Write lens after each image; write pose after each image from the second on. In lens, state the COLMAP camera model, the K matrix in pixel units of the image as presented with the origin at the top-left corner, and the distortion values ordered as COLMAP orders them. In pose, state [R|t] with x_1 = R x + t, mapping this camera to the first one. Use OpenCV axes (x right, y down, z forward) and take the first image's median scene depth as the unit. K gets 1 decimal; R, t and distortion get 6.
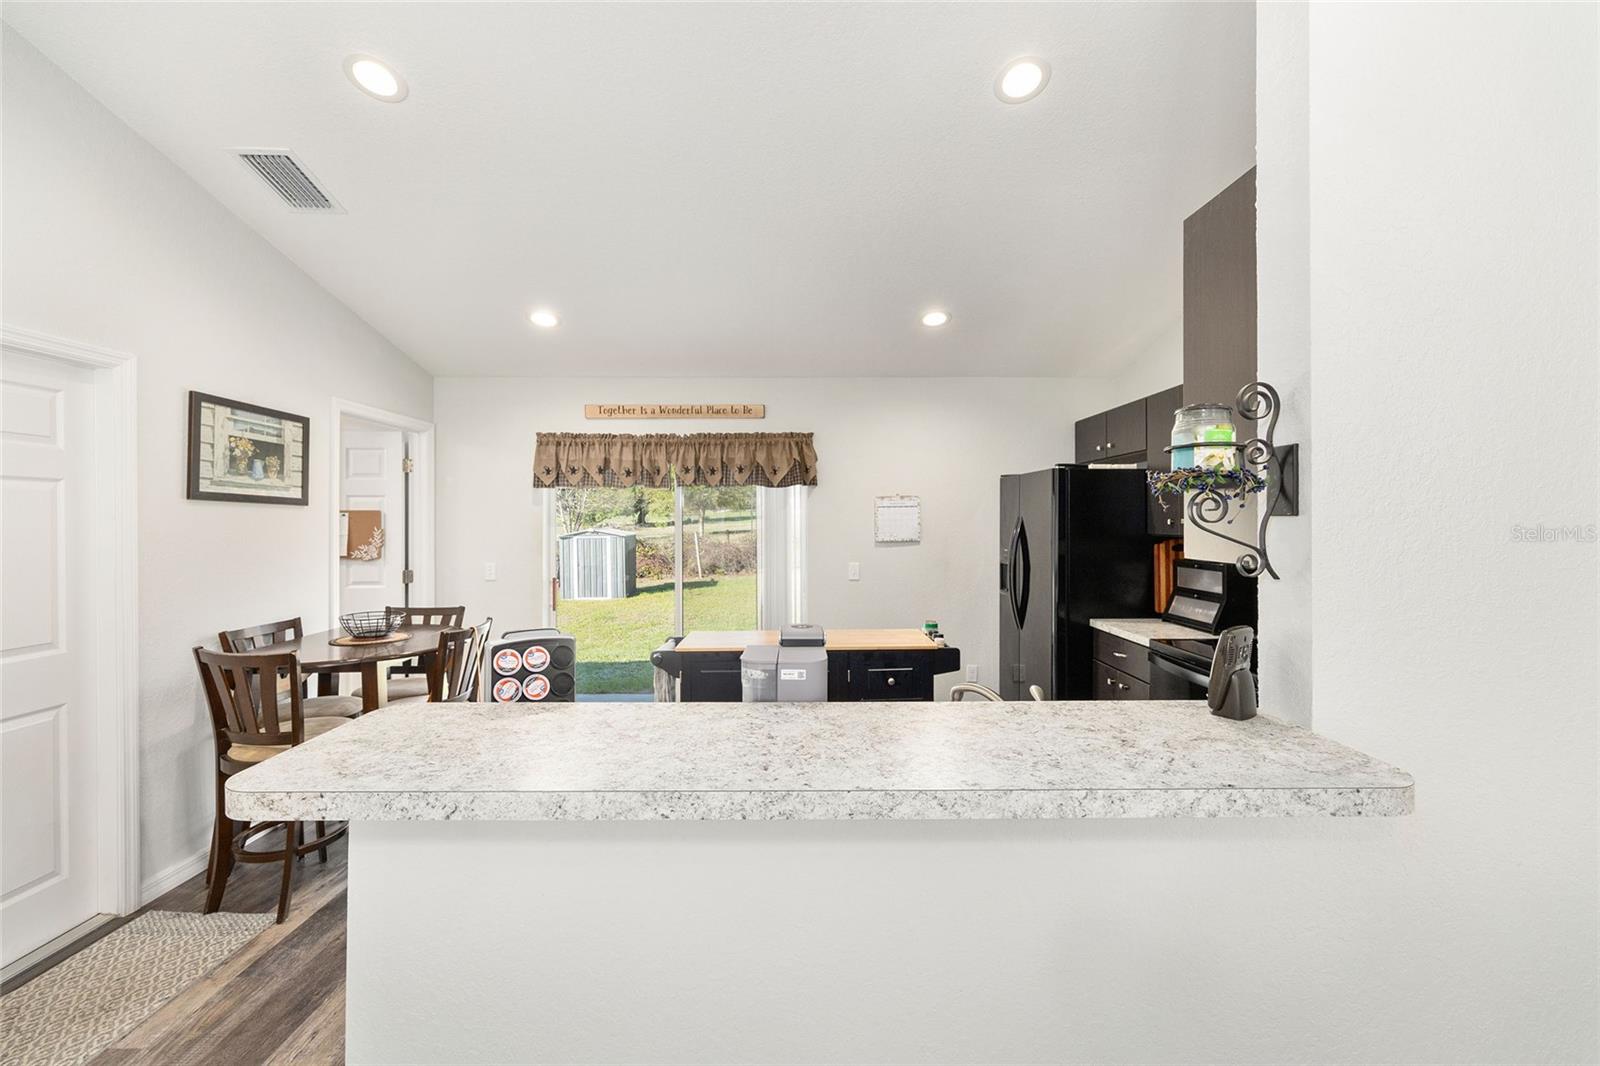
lens RADIAL K [[645.8, 0, 802.6], [0, 645.8, 514.0], [0, 0, 1]] dist [-0.001348, 0.000816]
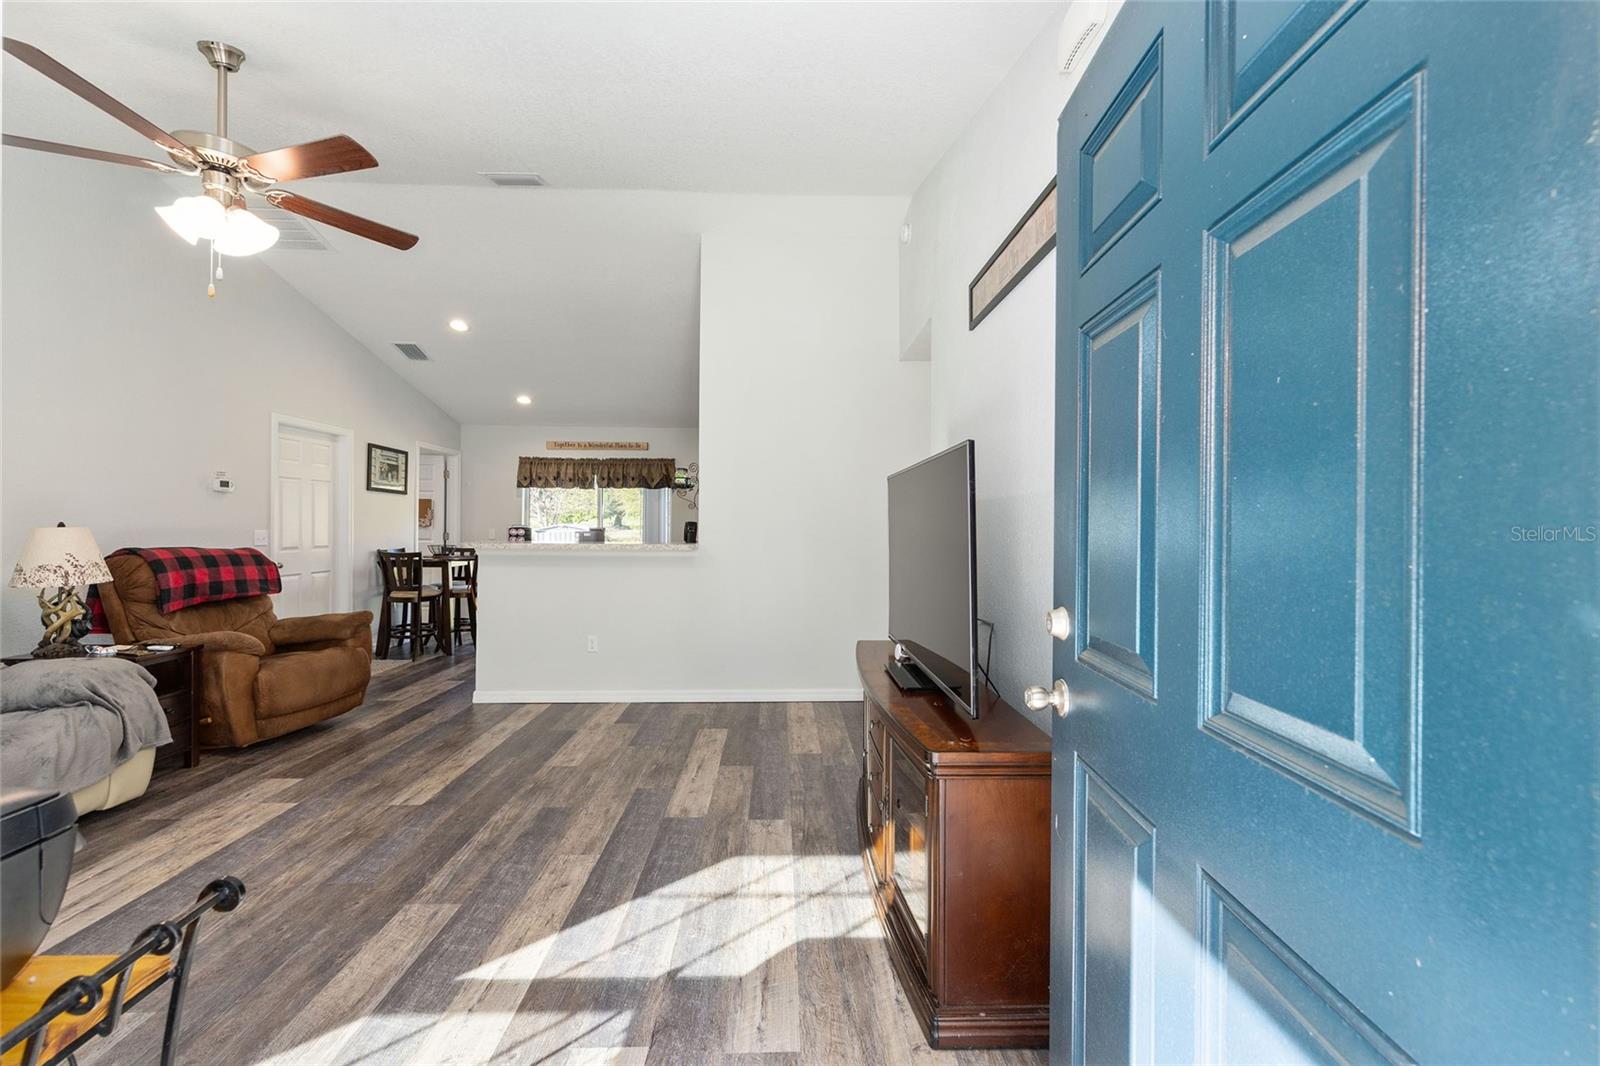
lens RADIAL K [[645.8, 0, 795.1], [0, 645.8, 523.4], [0, 0, 1]] dist [-0.001348, 0.000816]
pose [[0.999753, 0.010667, 0.019498, 0.320361], [-0.010785, 0.999924, 0.005988, 0.039504], [-0.019433, -0.006197, 0.999792, -0.806922]]
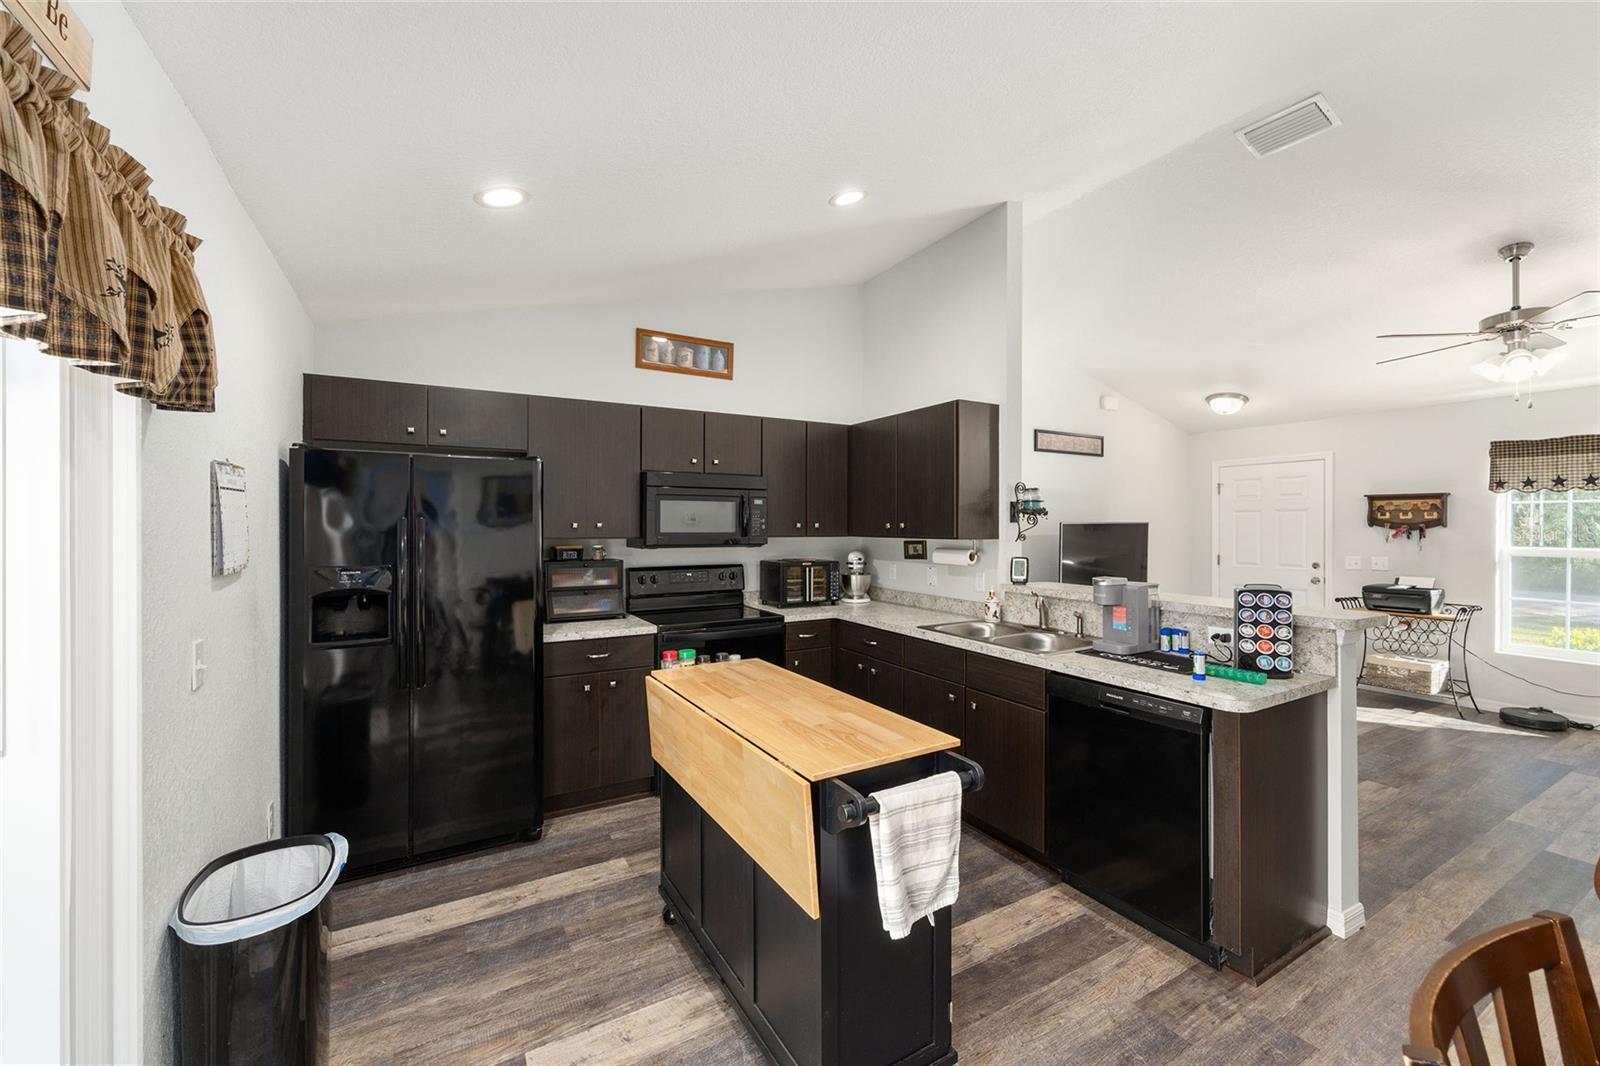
lens RADIAL K [[645.8, 0, 807.9], [0, 645.8, 526.1], [0, 0, 1]] dist [-0.001348, 0.000816]
pose [[-0.497767, 0.001023, 0.867310, -0.405720], [-0.007306, 0.999959, -0.005373, 0.011776], [-0.867280, -0.009011, -0.497739, 0.896166]]
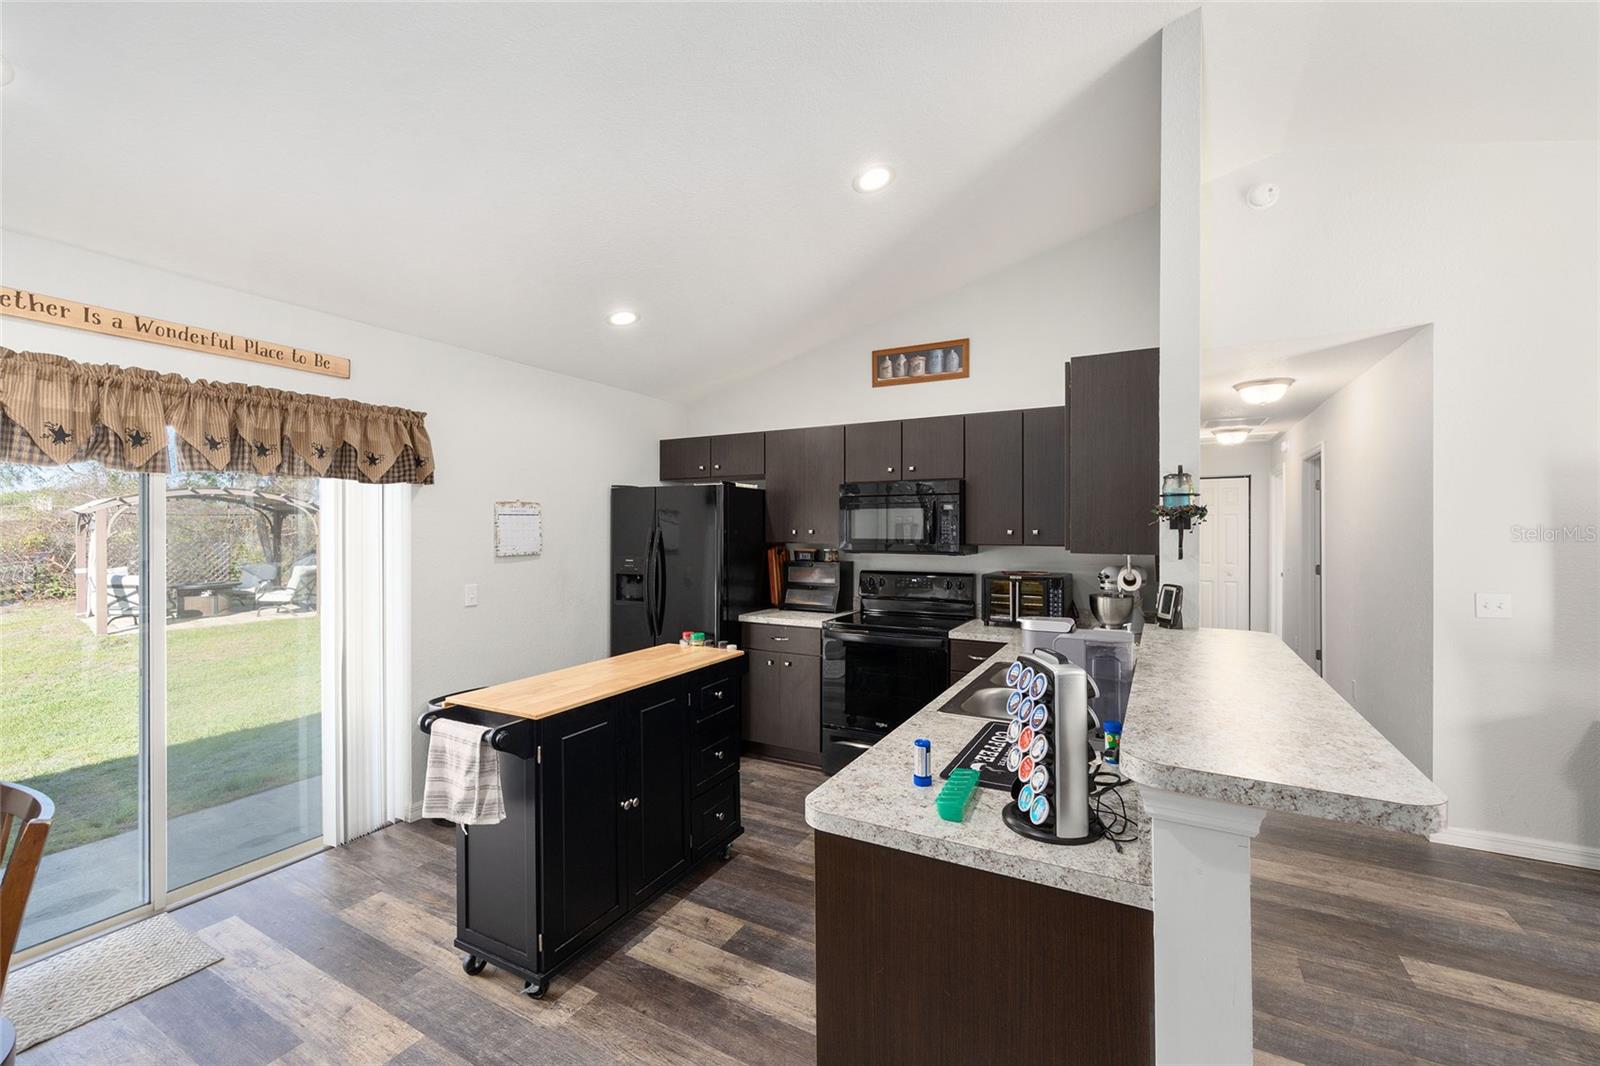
lens RADIAL K [[645.8, 0, 799.9], [0, 645.8, 530.8], [0, 0, 1]] dist [-0.001348, 0.000816]
pose [[0.489889, 0.000097, 0.871785, -0.423075], [-0.008709, 0.999951, 0.004783, 0.002509], [-0.871741, -0.009936, 0.489866, 0.261810]]
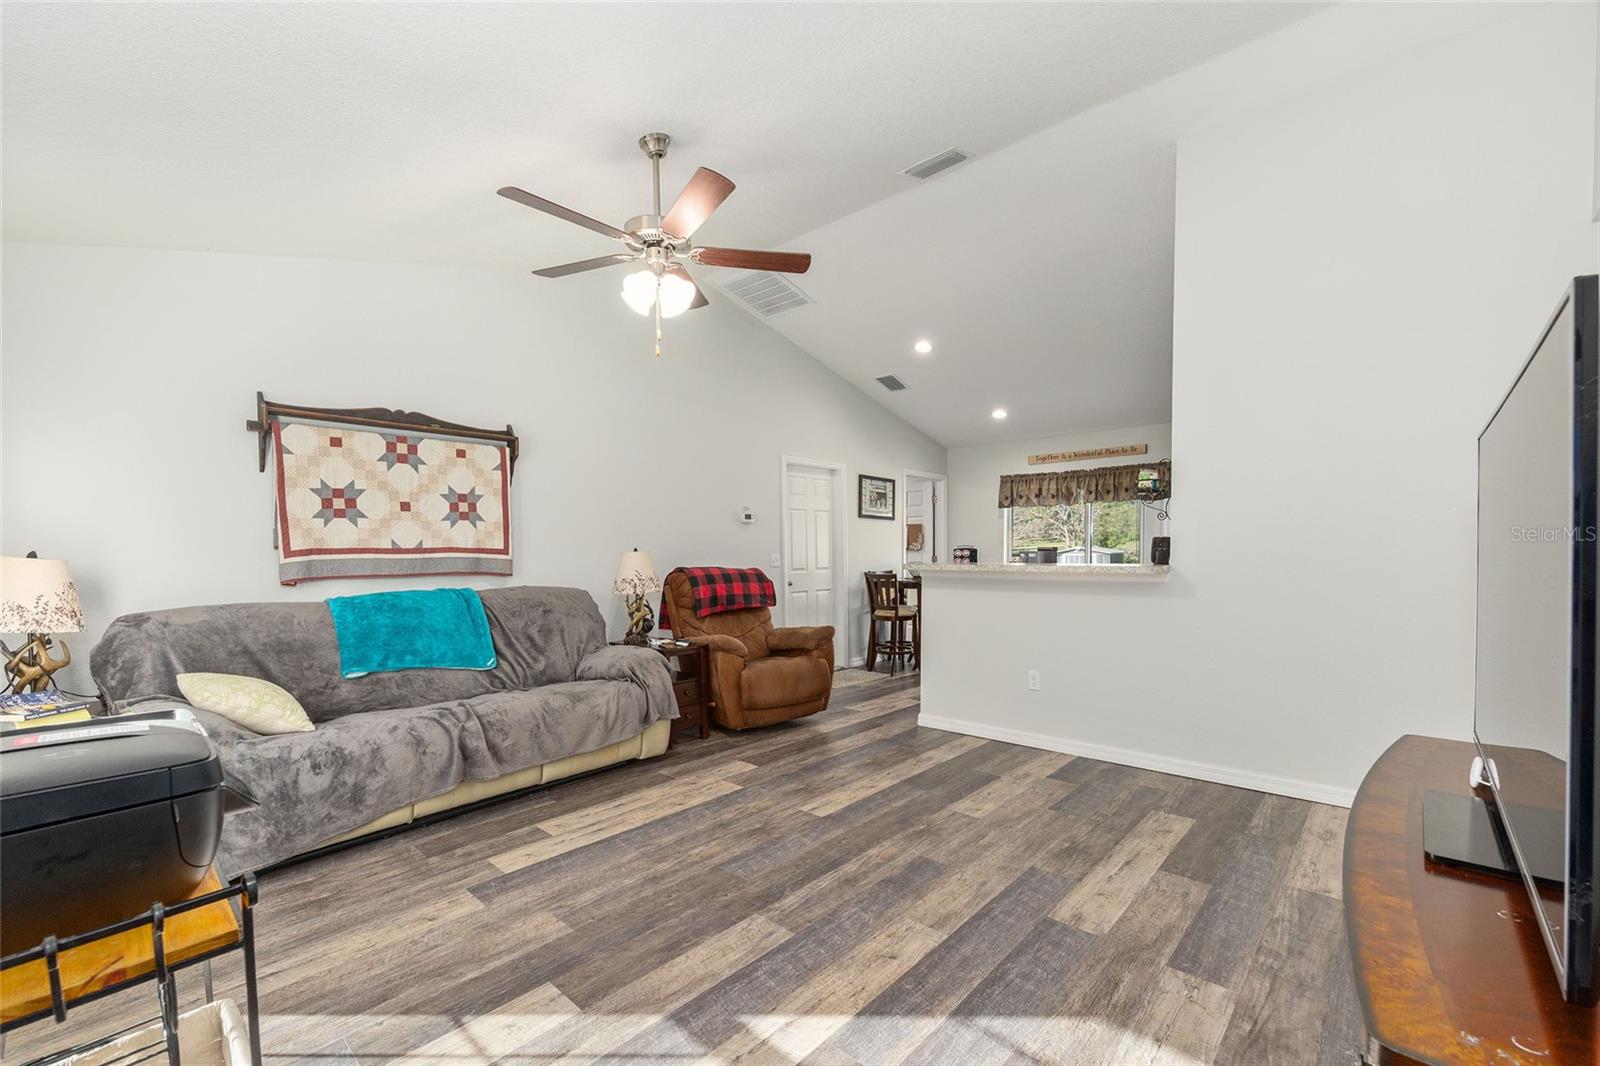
lens RADIAL K [[665.2, 0, 801.3], [0, 665.2, 580.5], [0, 0, 1]] dist [-0.000218, 0.000551]
pose [[0.732999, 0.027769, -0.679662, 0.405849], [0.012490, 0.998449, 0.054263, 0.048758], [0.680115, -0.048264, 0.731515, -0.657700]]
